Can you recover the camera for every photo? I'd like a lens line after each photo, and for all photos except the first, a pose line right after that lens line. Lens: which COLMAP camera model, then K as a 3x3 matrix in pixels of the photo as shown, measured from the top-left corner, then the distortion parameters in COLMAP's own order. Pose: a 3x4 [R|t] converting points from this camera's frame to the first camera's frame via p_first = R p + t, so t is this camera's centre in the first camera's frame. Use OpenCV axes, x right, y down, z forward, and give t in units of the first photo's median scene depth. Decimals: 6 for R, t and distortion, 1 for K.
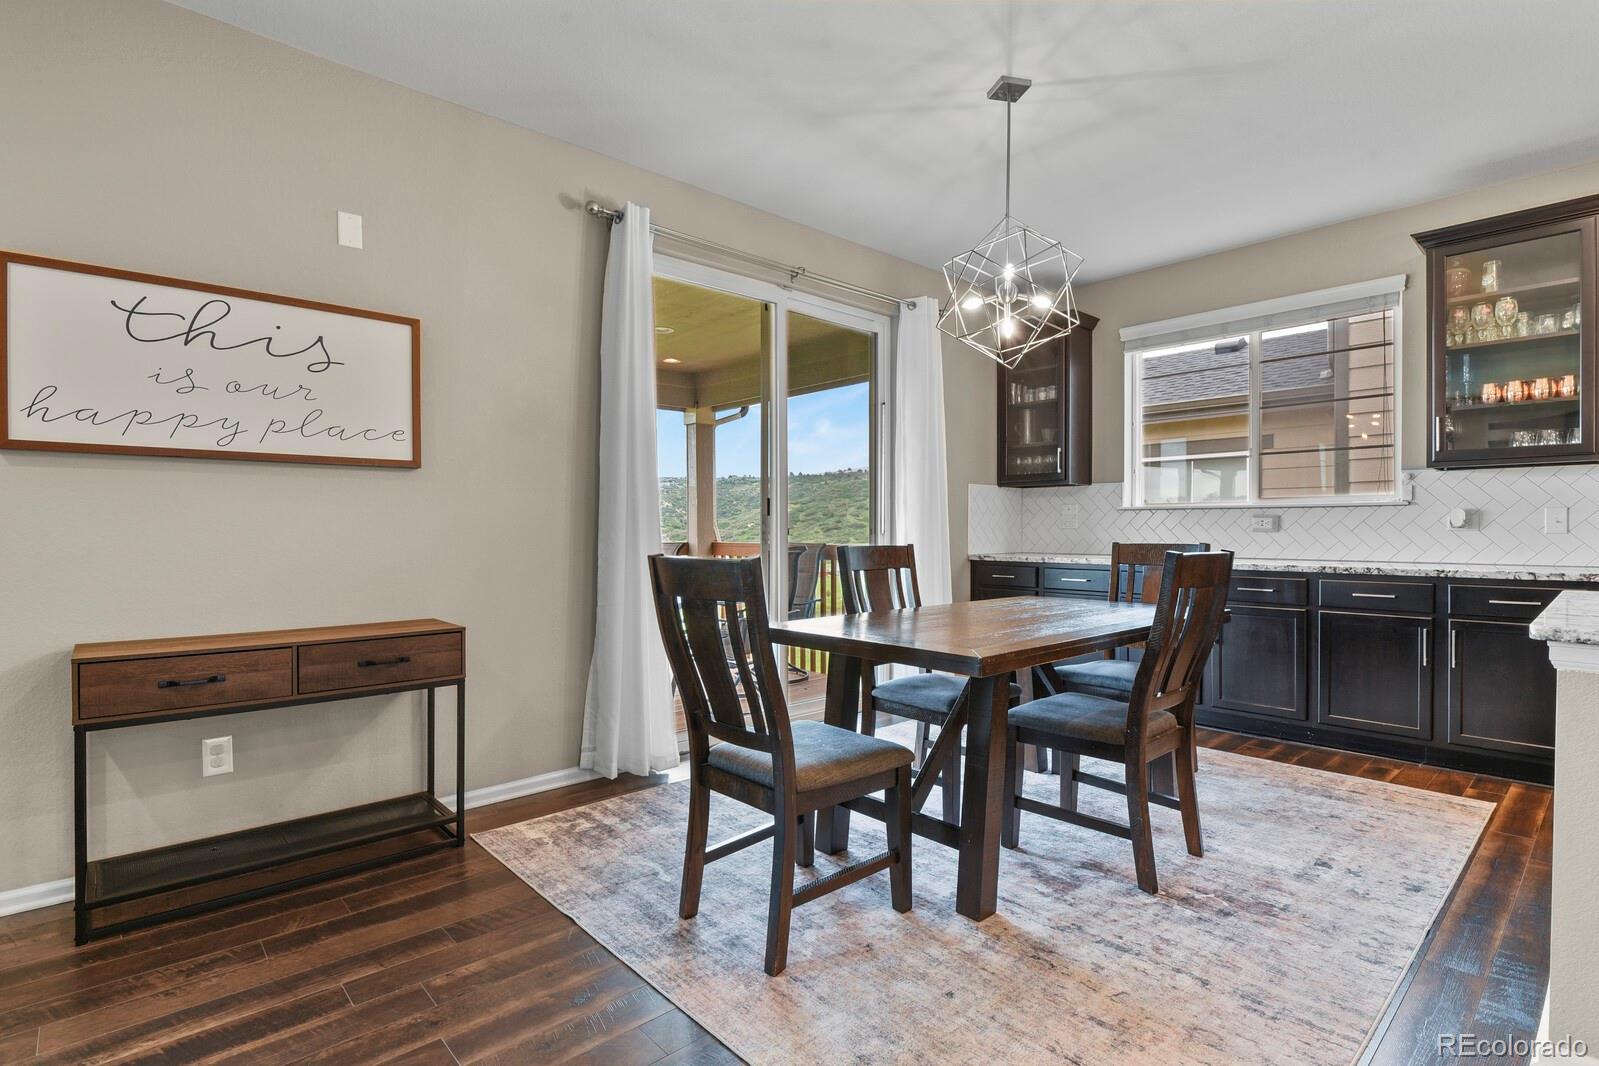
lens RADIAL K [[775.0, 0, 824.6], [0, 775.0, 533.5], [0, 0, 1]] dist [-0.009721, -0.004628]
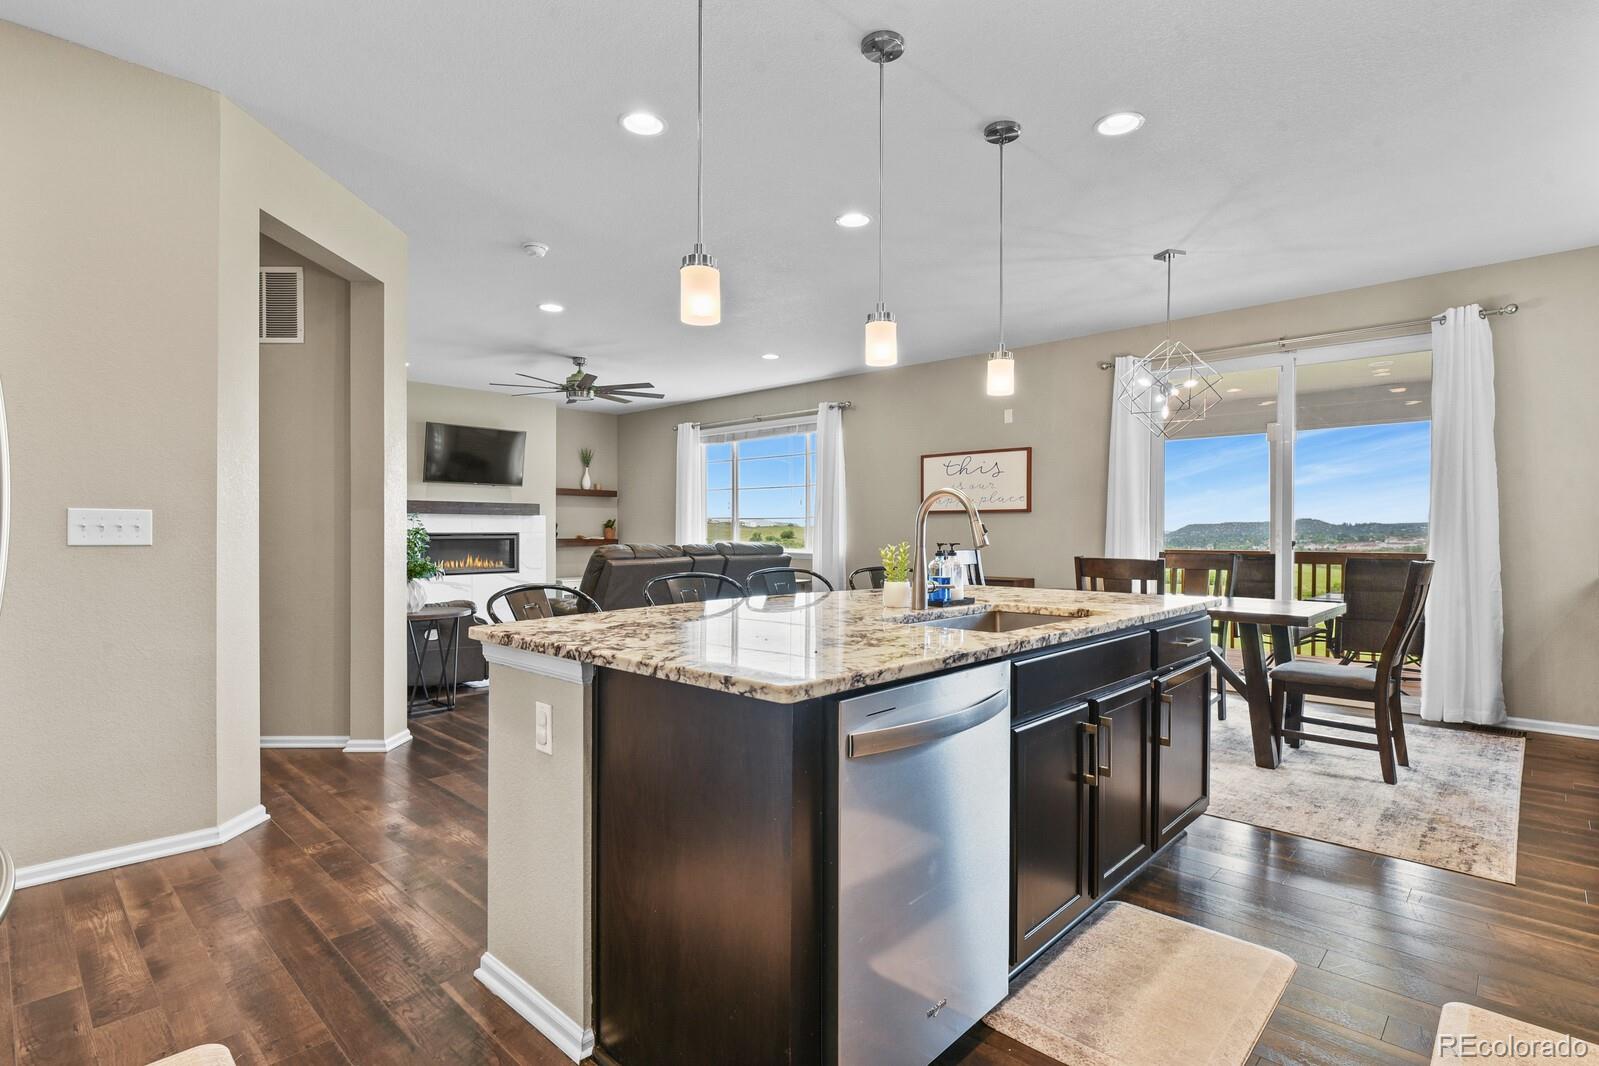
lens RADIAL K [[775.0, 0, 805.0], [0, 775.0, 547.5], [0, 0, 1]] dist [-0.009721, -0.004628]
pose [[0.068463, 0.024036, -0.997364, 1.453407], [-0.011135, 0.999666, 0.023327, -0.021096], [0.997591, 0.009508, 0.068708, 0.150279]]
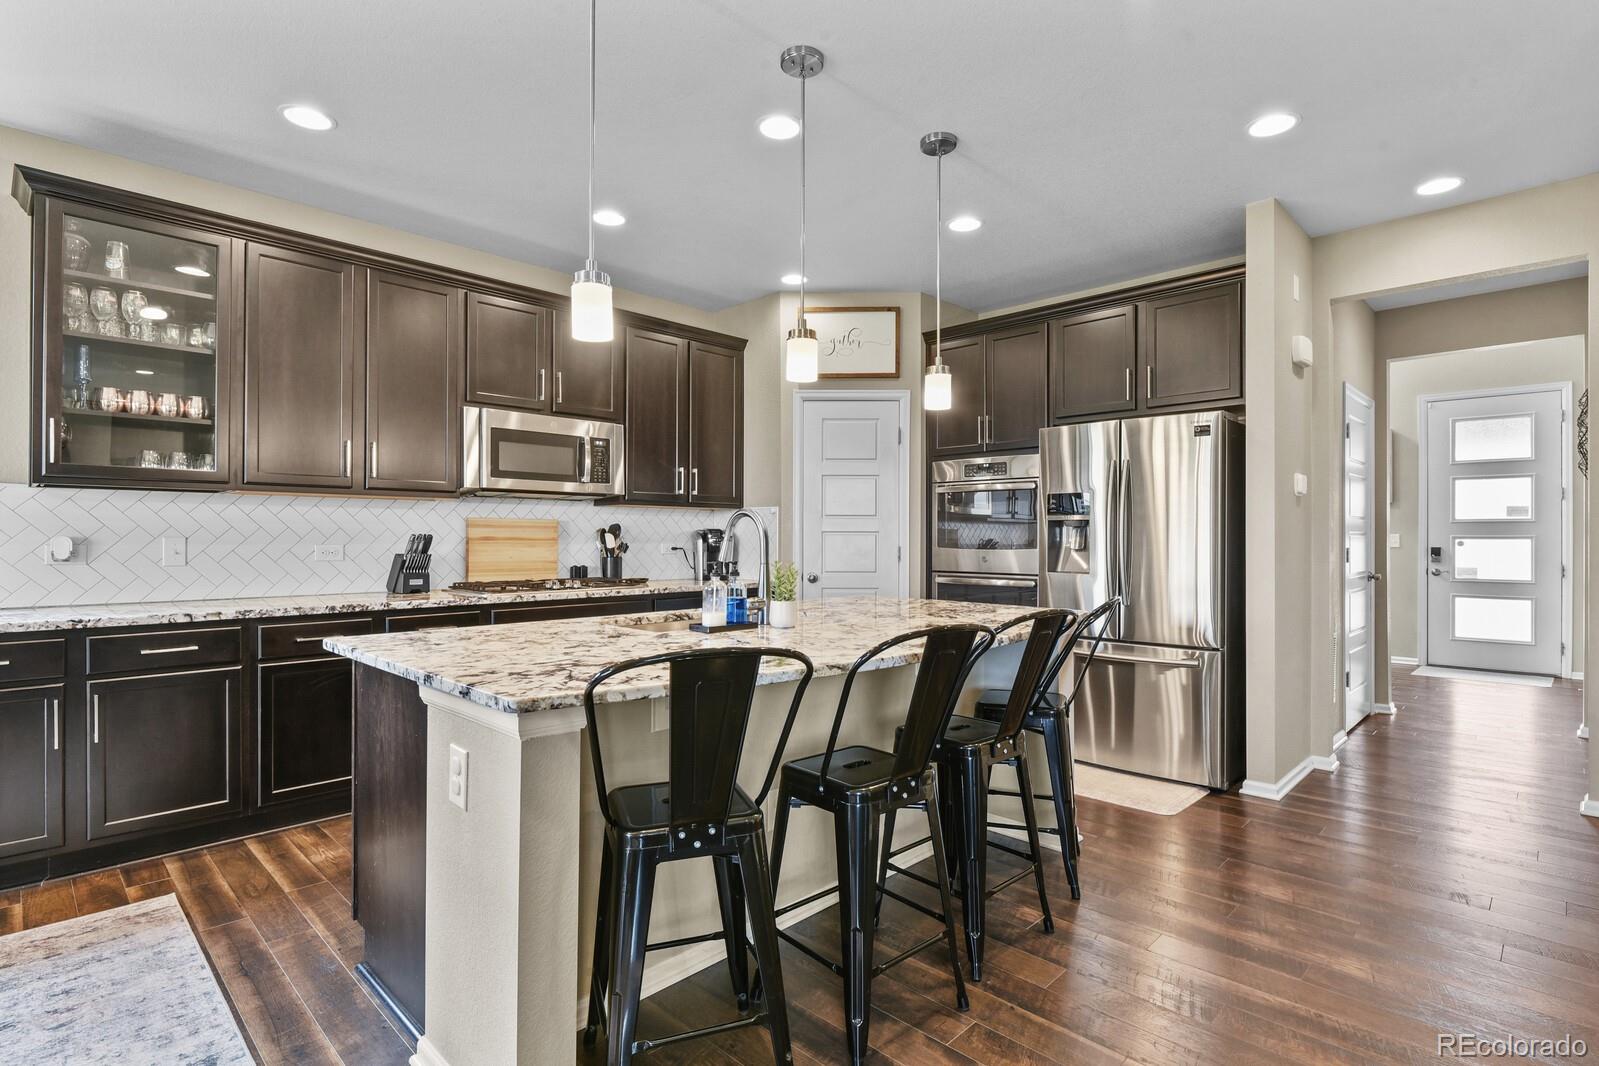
lens RADIAL K [[775.0, 0, 804.6], [0, 775.0, 537.2], [0, 0, 1]] dist [-0.009721, -0.004628]
pose [[-0.051692, 0.003672, 0.998656, 0.000448], [0.004847, 0.999982, -0.003426, -0.028377], [-0.998651, 0.004663, -0.051708, 0.309197]]
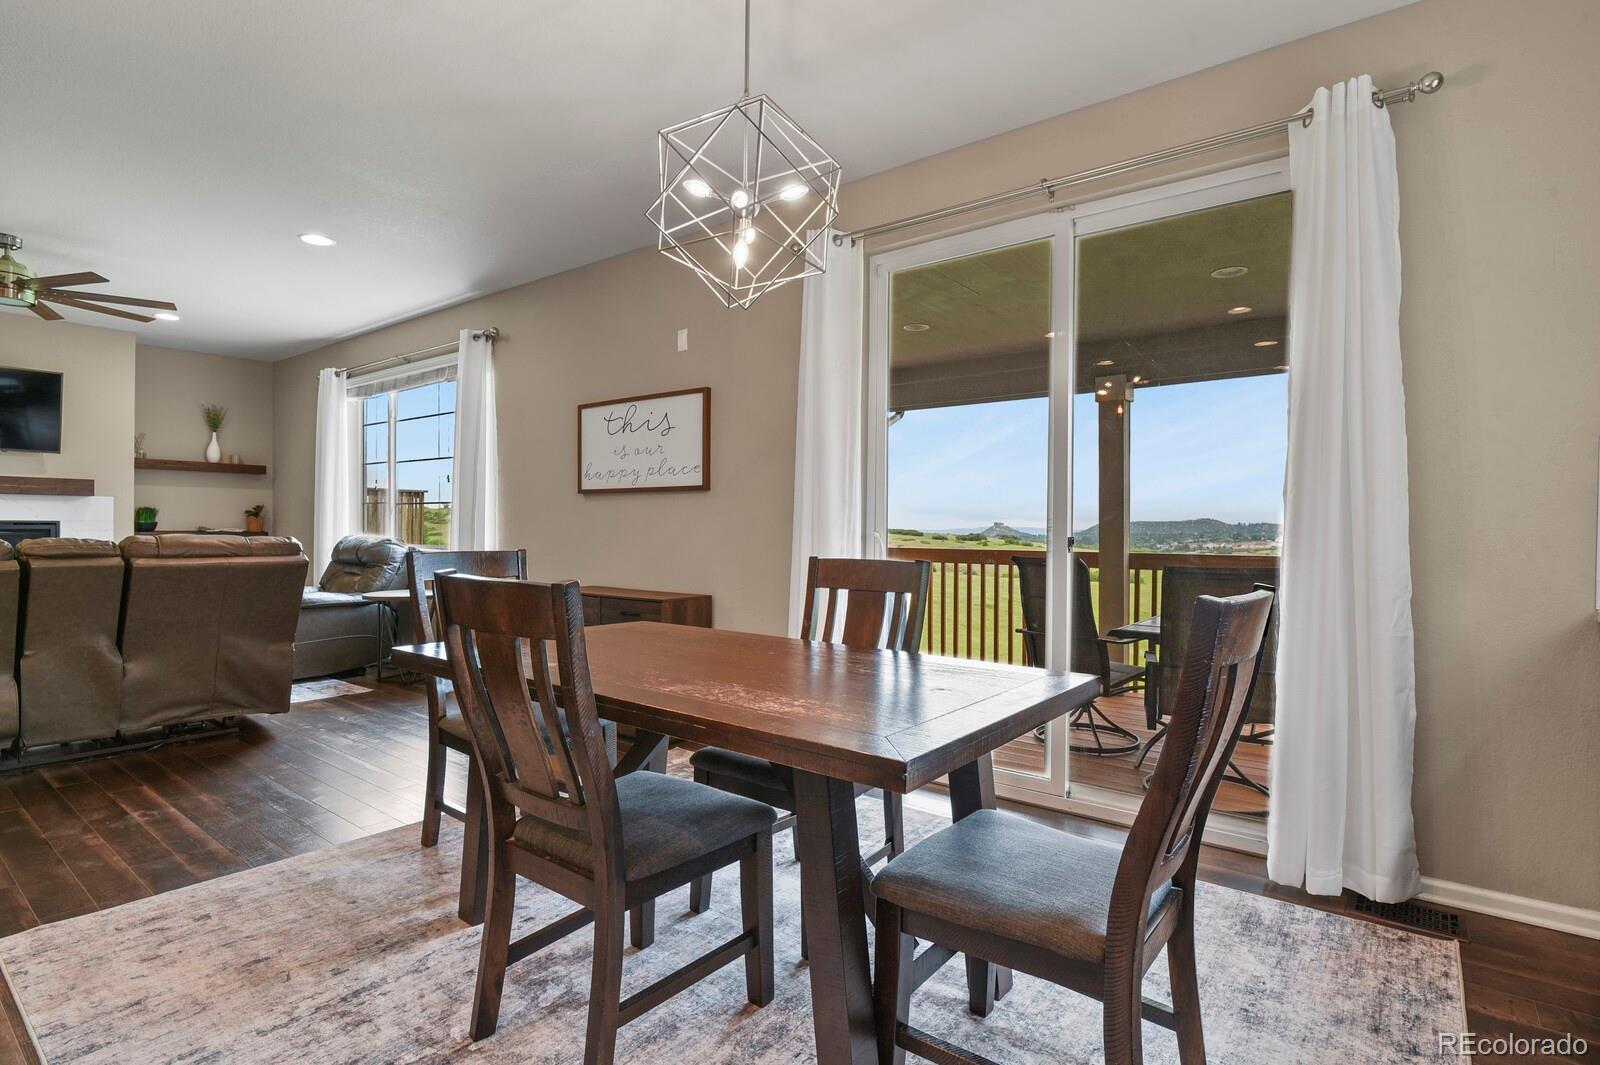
lens RADIAL K [[775.5, 0, 810.9], [0, 775.5, 543.0], [0, 0, 1]] dist [-0.009721, -0.004628]
pose [[0.178517, 0.023087, -0.983666, 0.798107], [-0.018049, 0.999633, 0.020186, -0.014957], [0.983771, 0.014151, 0.178868, 0.787482]]
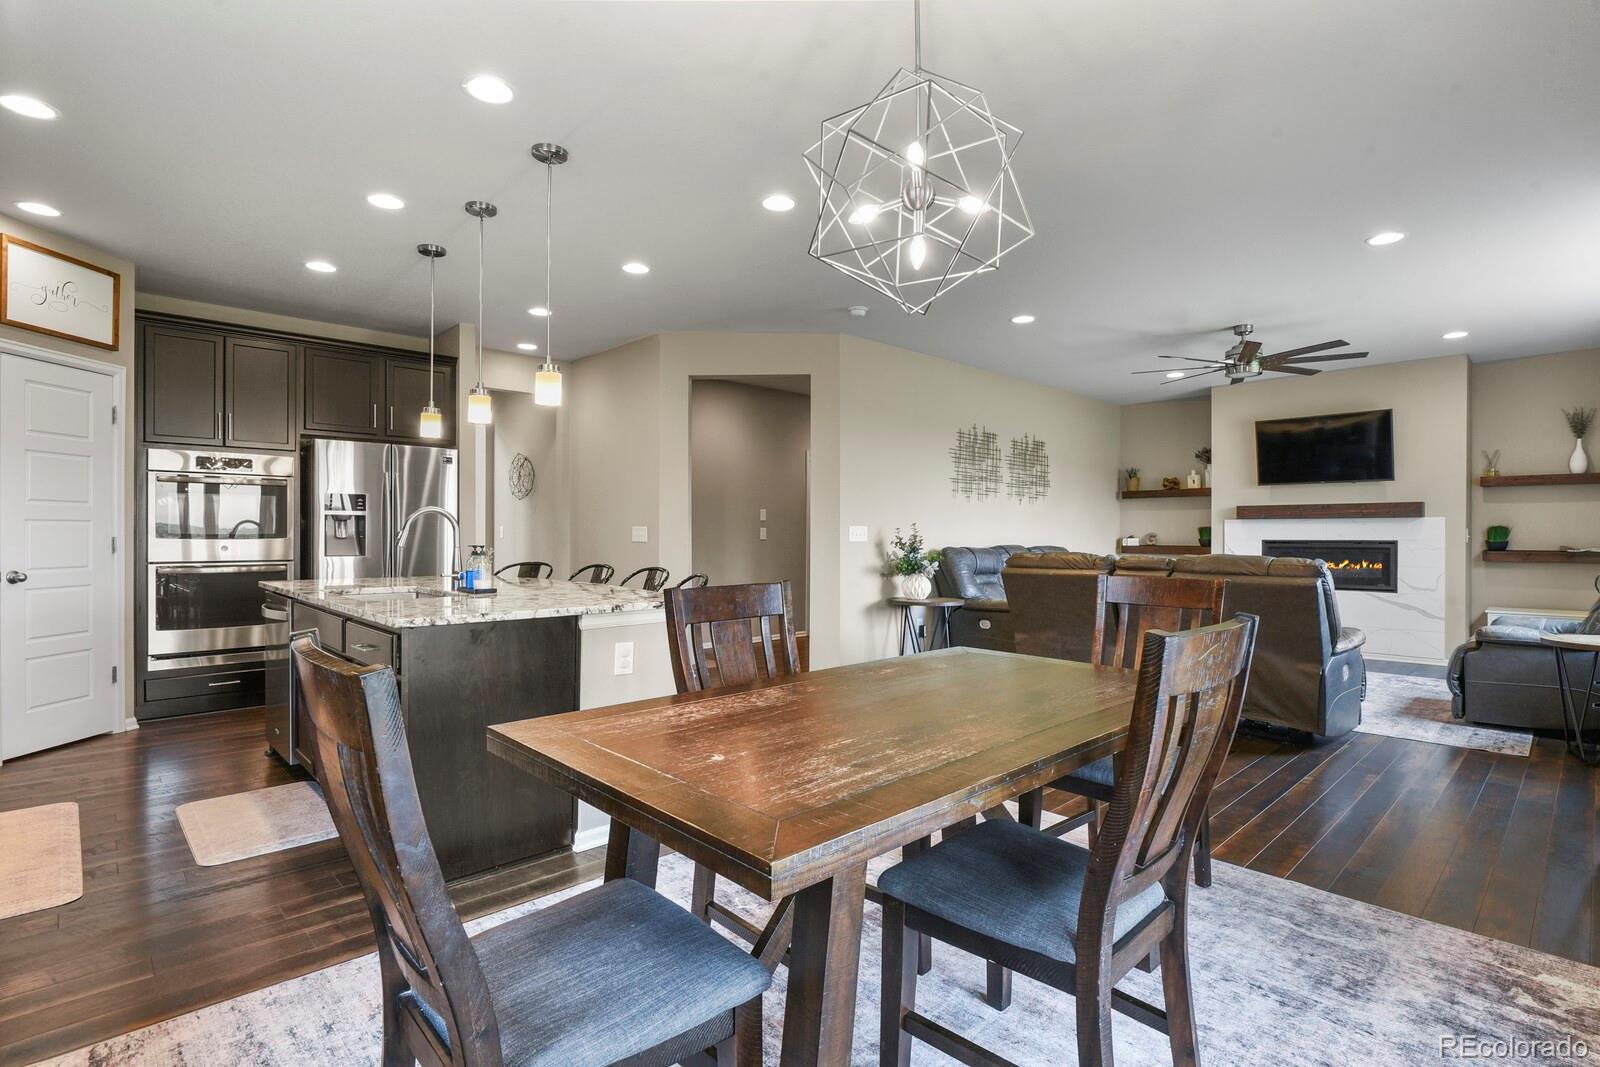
lens RADIAL K [[775.5, 0, 808.5], [0, 775.5, 535.0], [0, 0, 1]] dist [-0.009721, -0.004628]
pose [[-0.999800, -0.000685, -0.019985, 0.284408], [-0.000893, 0.999945, 0.010406, -0.033859], [0.019977, 0.010422, -0.999746, 1.373630]]
